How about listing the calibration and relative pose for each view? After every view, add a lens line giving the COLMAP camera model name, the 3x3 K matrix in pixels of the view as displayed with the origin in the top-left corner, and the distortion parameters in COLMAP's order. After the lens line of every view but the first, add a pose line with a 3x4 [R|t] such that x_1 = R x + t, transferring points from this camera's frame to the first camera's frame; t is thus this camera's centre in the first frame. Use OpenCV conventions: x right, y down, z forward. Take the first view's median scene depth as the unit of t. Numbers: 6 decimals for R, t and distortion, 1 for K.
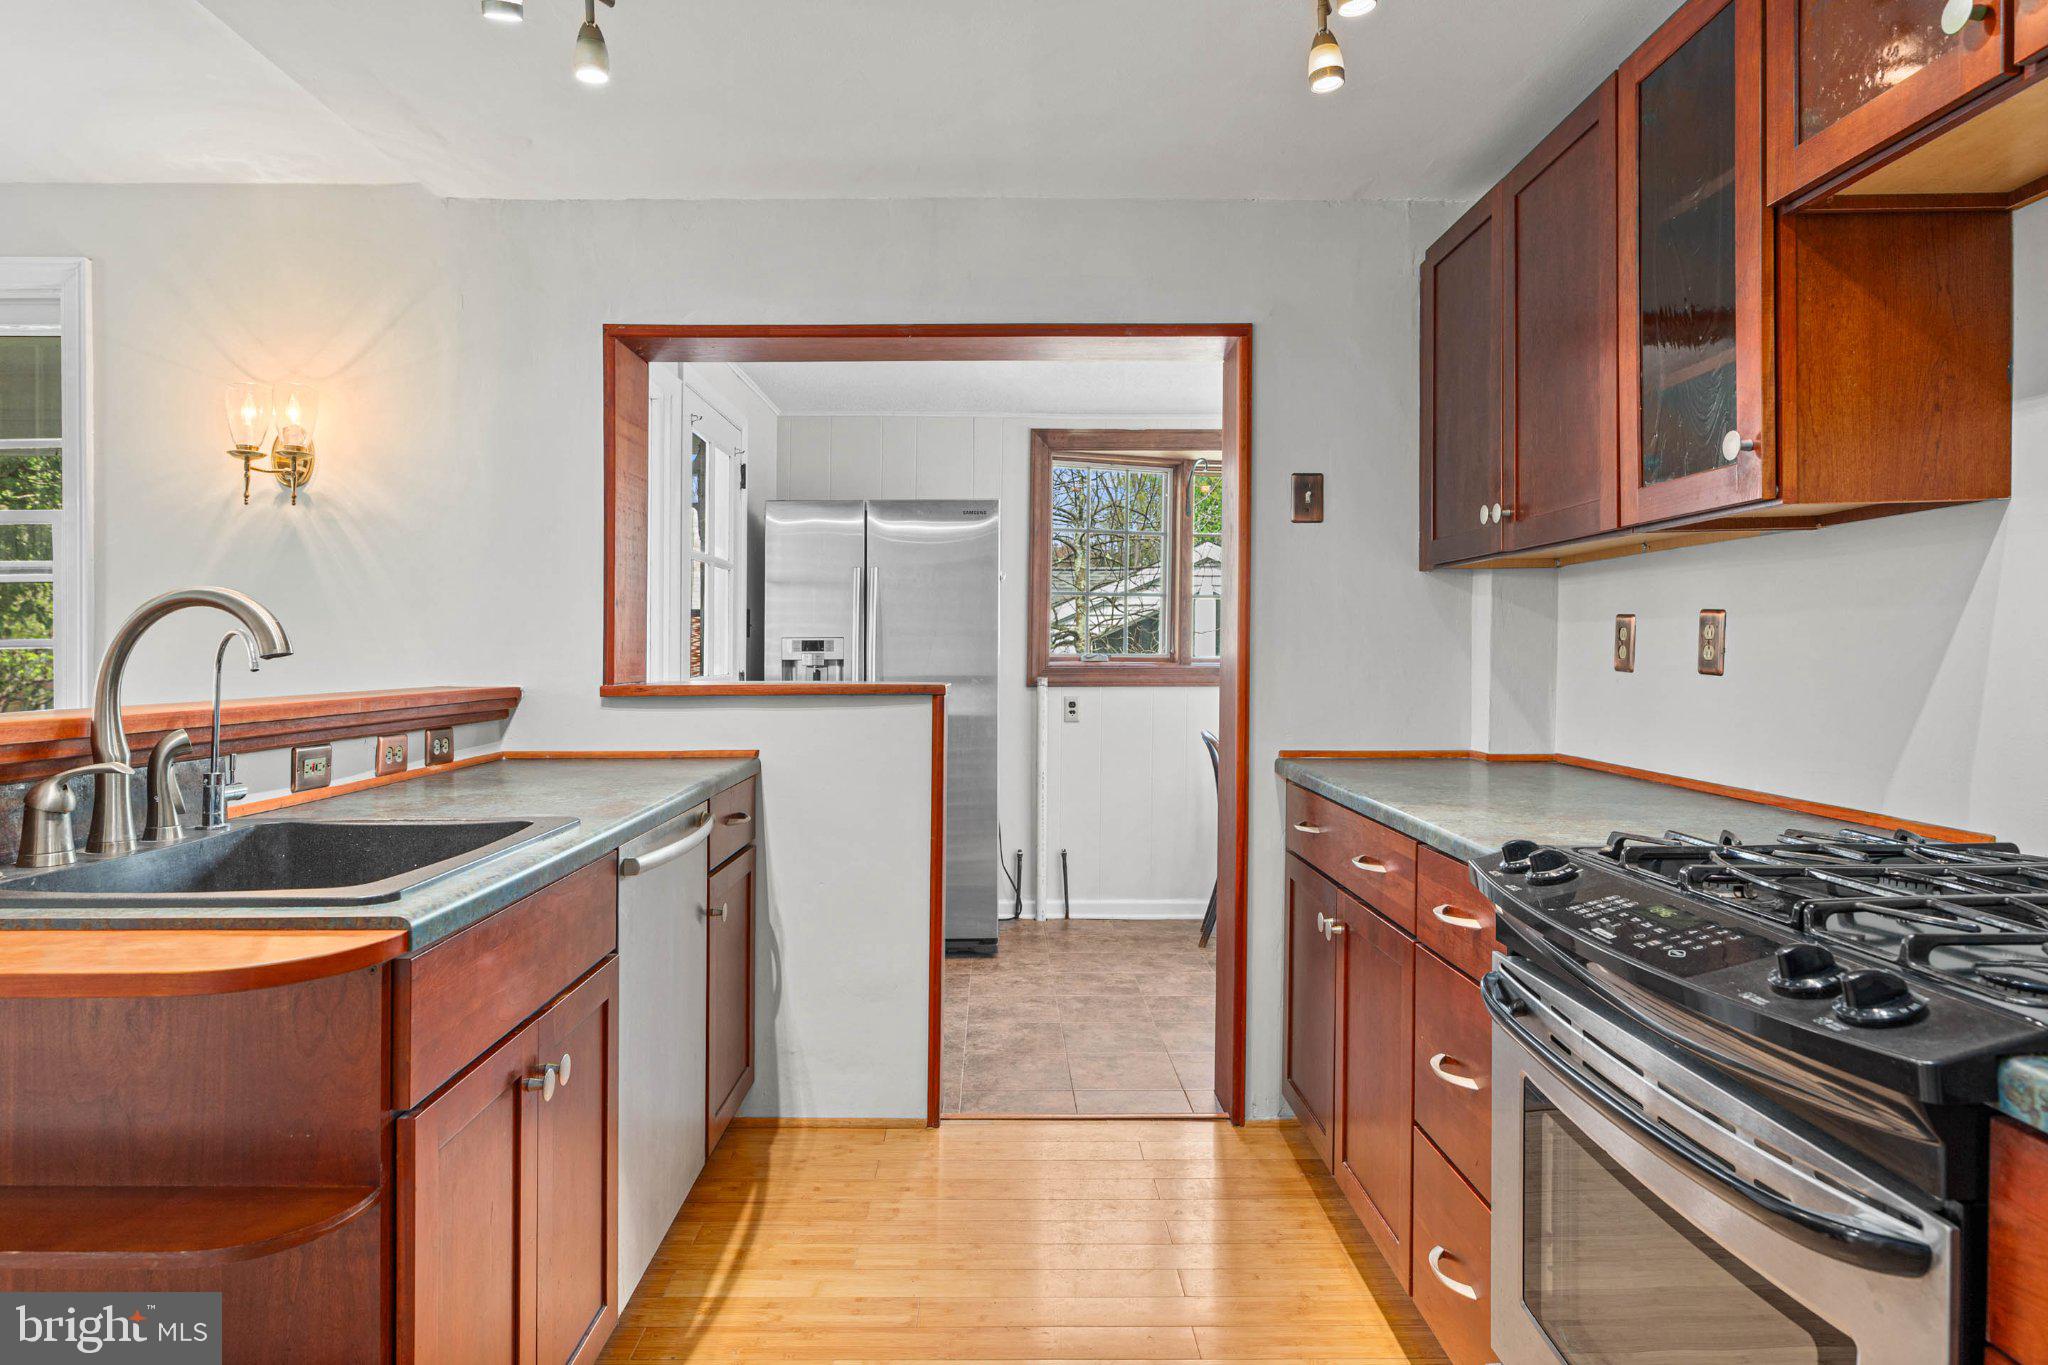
lens RADIAL K [[1189.6, 0, 1017.1], [0, 1189.6, 697.4], [0, 0, 1]] dist [-0.002931, -0.000192]
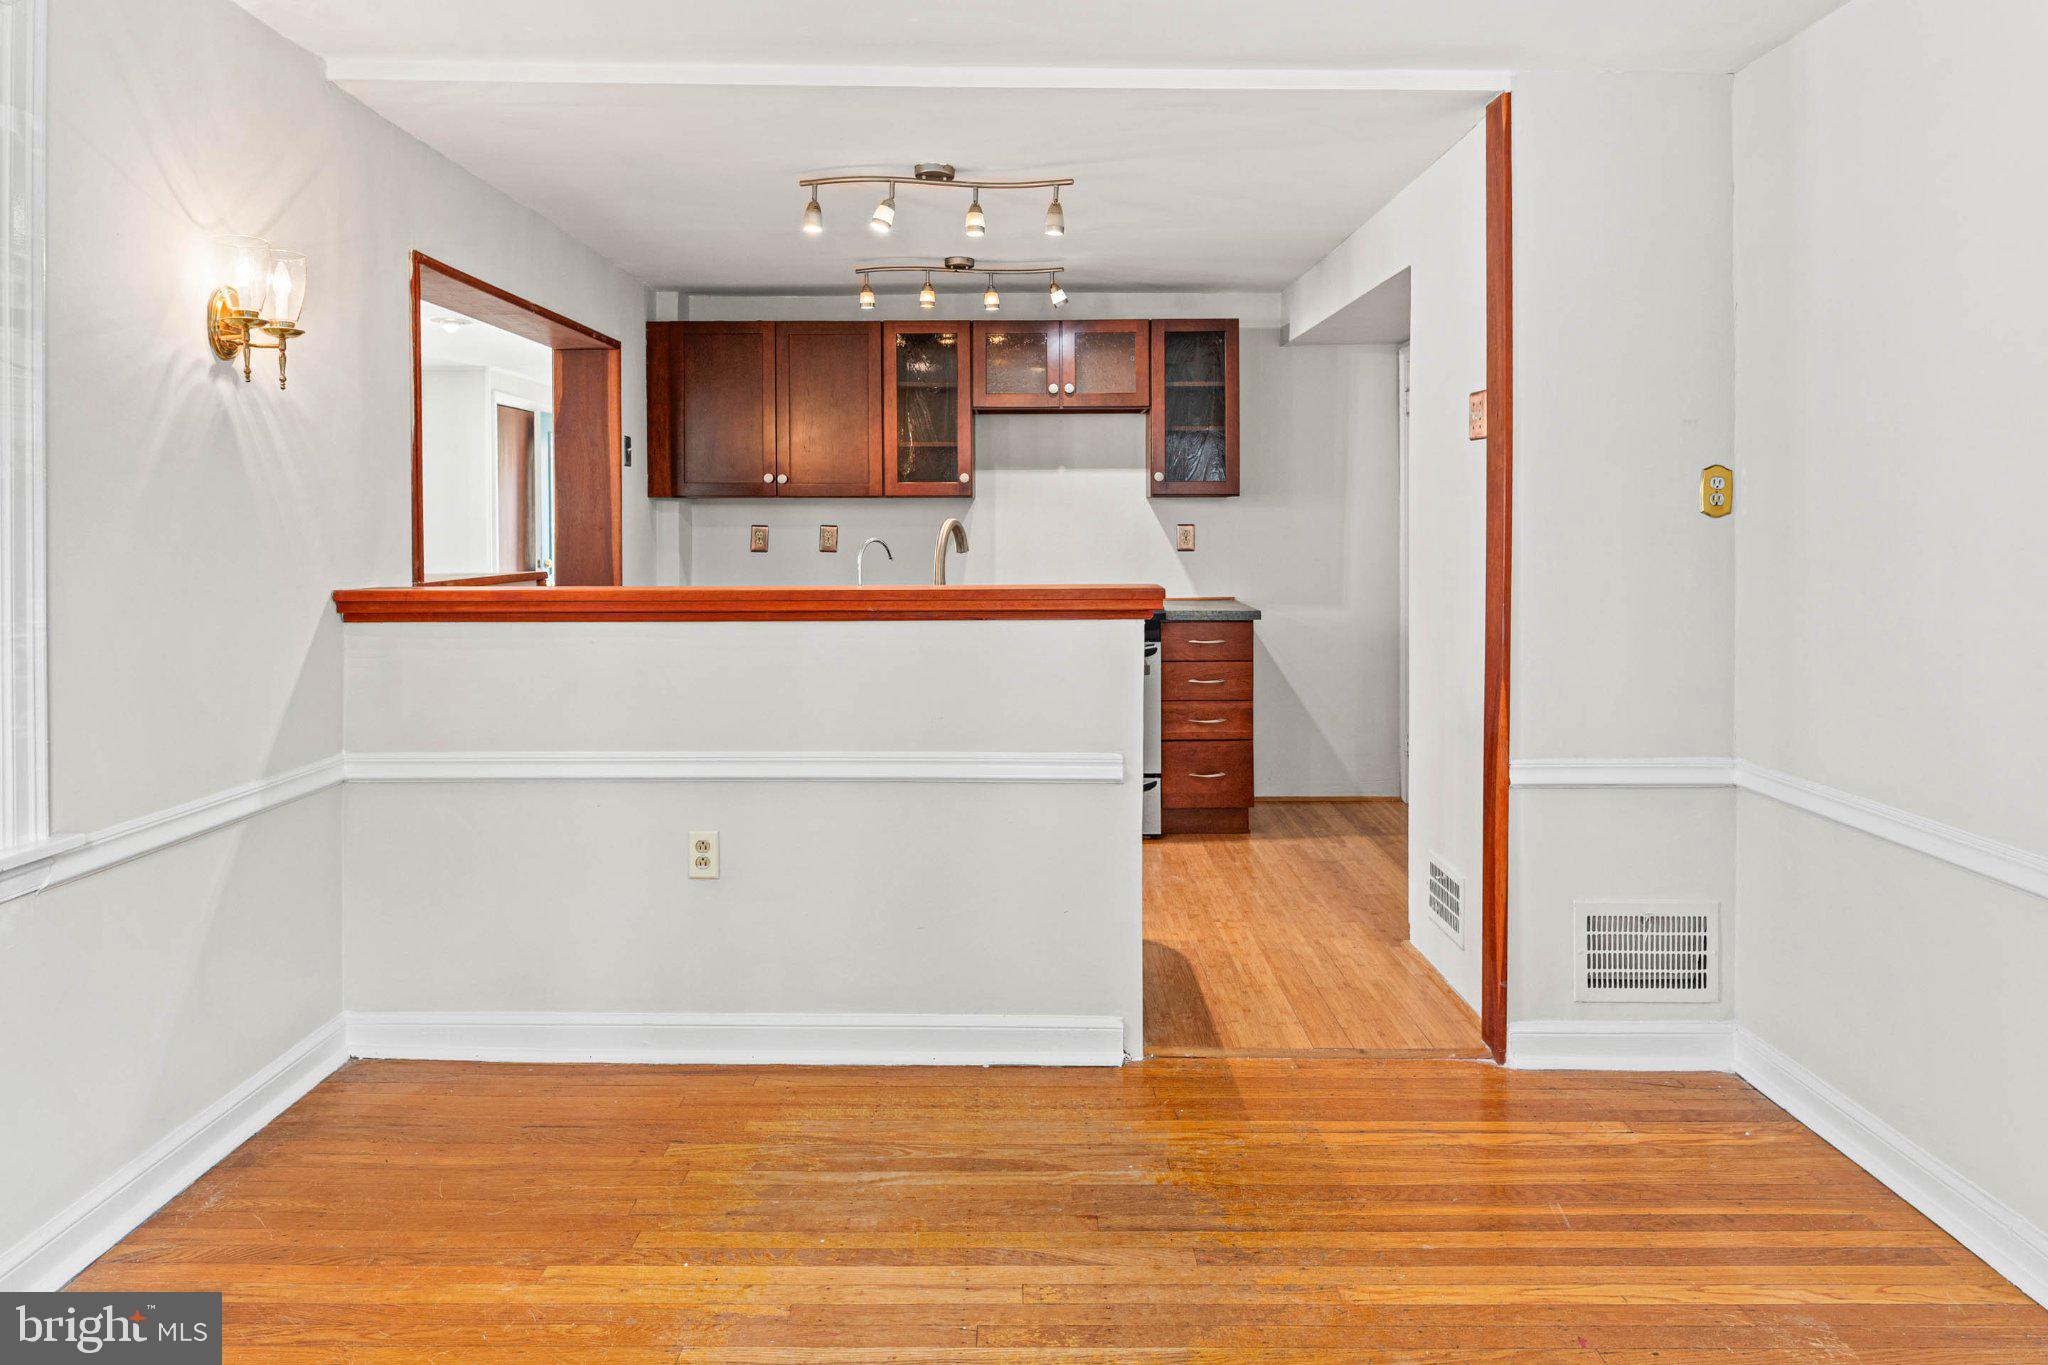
lens RADIAL K [[1189.6, 0, 1017.1], [0, 1189.6, 697.4], [0, 0, 1]] dist [-0.002931, -0.000192]
pose [[0.025540, -0.136802, 0.990269, -1.474087], [0.043414, 0.989809, 0.135619, -0.030789], [-0.998731, 0.039528, 0.031219, 0.430781]]
